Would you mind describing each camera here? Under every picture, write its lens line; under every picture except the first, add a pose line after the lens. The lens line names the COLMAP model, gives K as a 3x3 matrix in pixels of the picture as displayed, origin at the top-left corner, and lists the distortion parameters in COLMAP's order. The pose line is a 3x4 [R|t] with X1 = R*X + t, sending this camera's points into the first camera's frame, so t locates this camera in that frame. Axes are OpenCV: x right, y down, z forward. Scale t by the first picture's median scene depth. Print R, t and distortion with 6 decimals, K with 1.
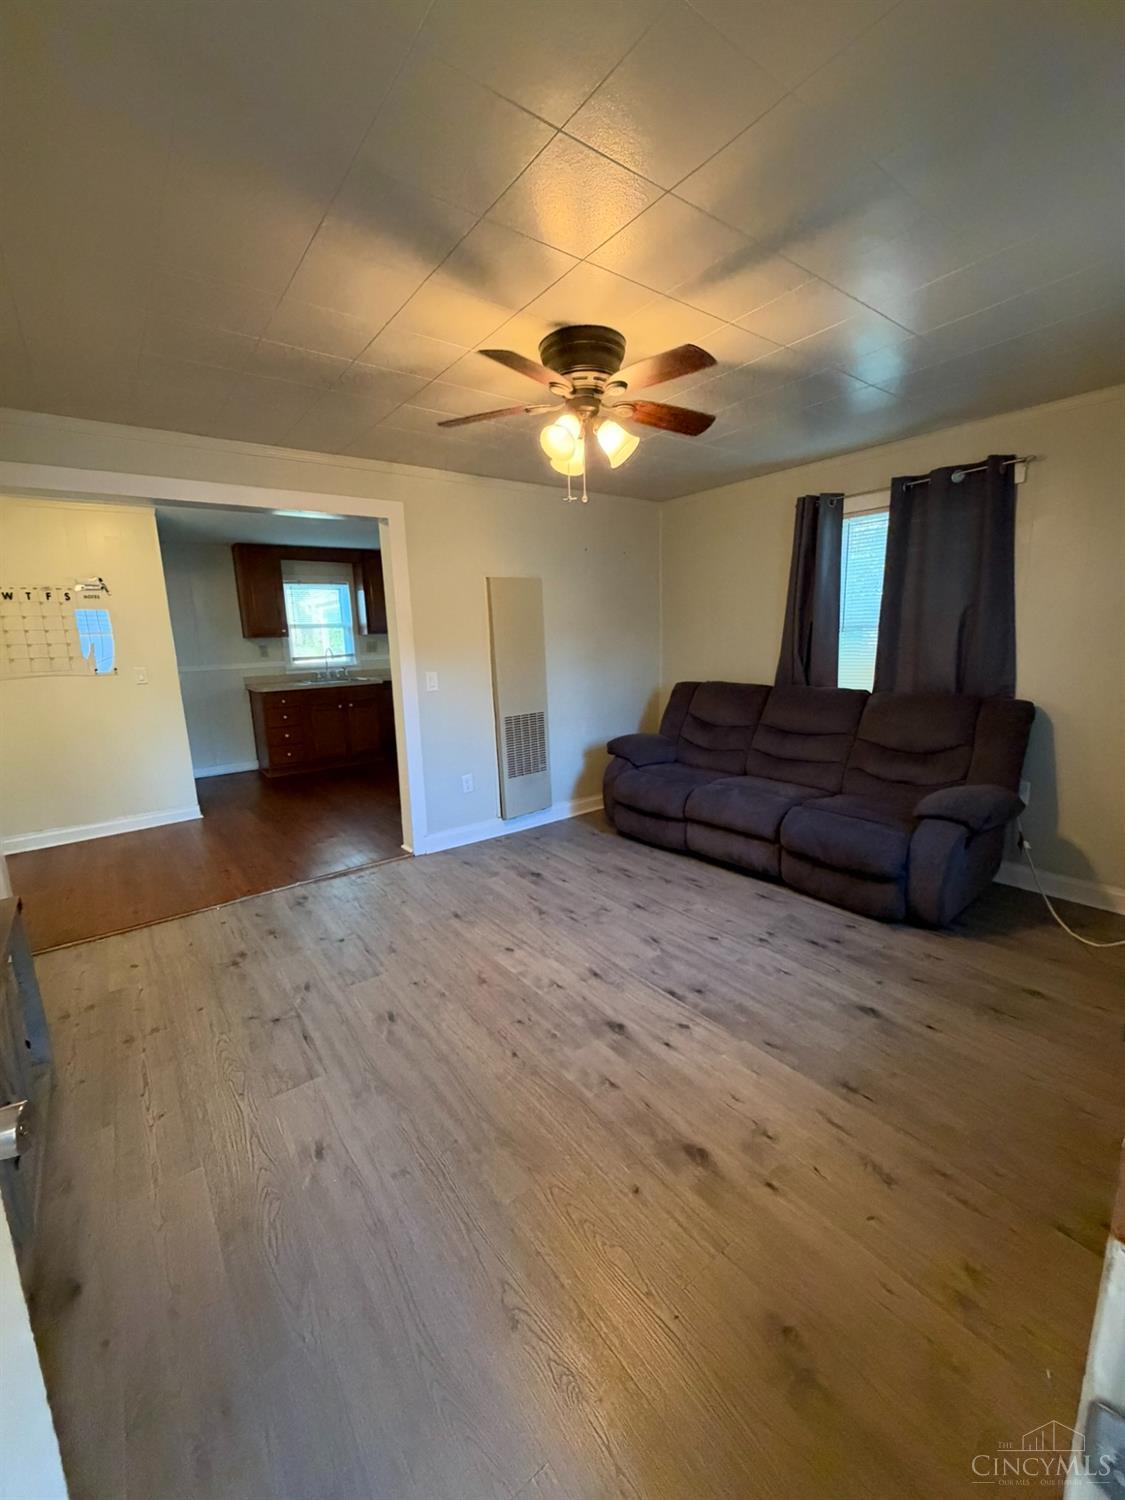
lens RADIAL K [[605.4, 0, 562.8], [0, 605.4, 750.8], [0, 0, 1]] dist [0.001659, -0.000313]
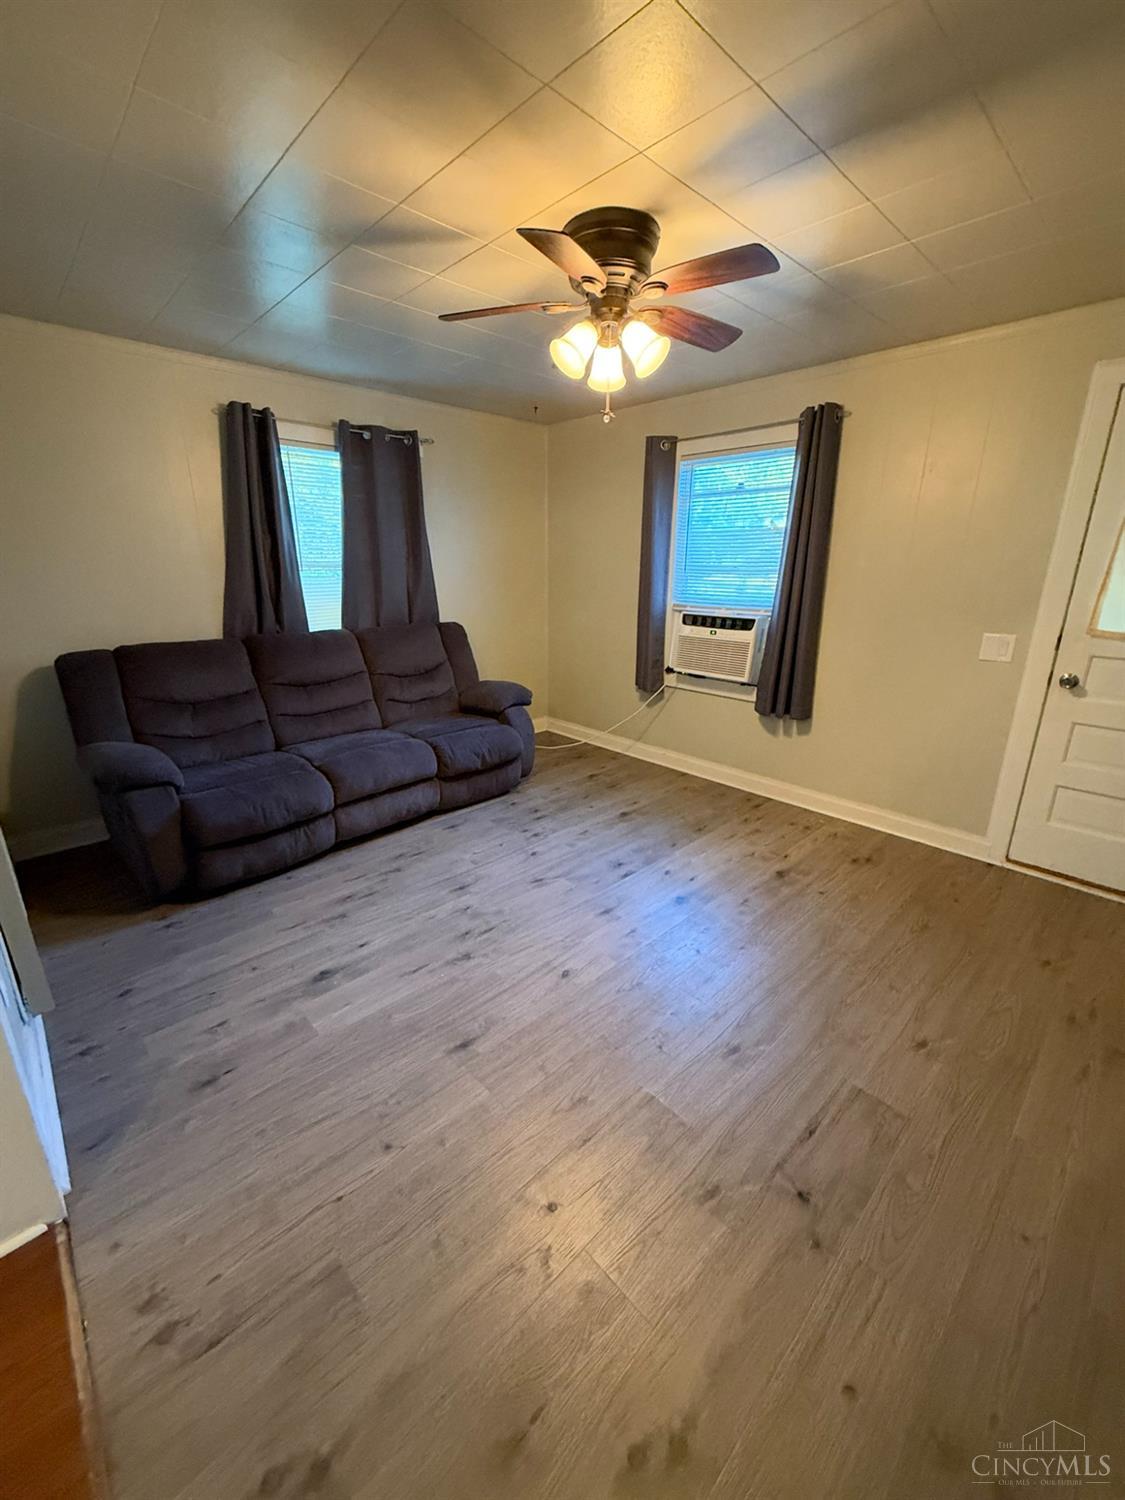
lens RADIAL K [[595.5, 0, 565.8], [0, 595.5, 744.7], [0, 0, 1]] dist [-0.000886, -0.000042]
pose [[-0.115592, -0.266639, 0.956840, -0.772301], [0.185734, 0.940504, 0.284525, -0.182048], [-0.975777, 0.210607, -0.059191, 1.000400]]
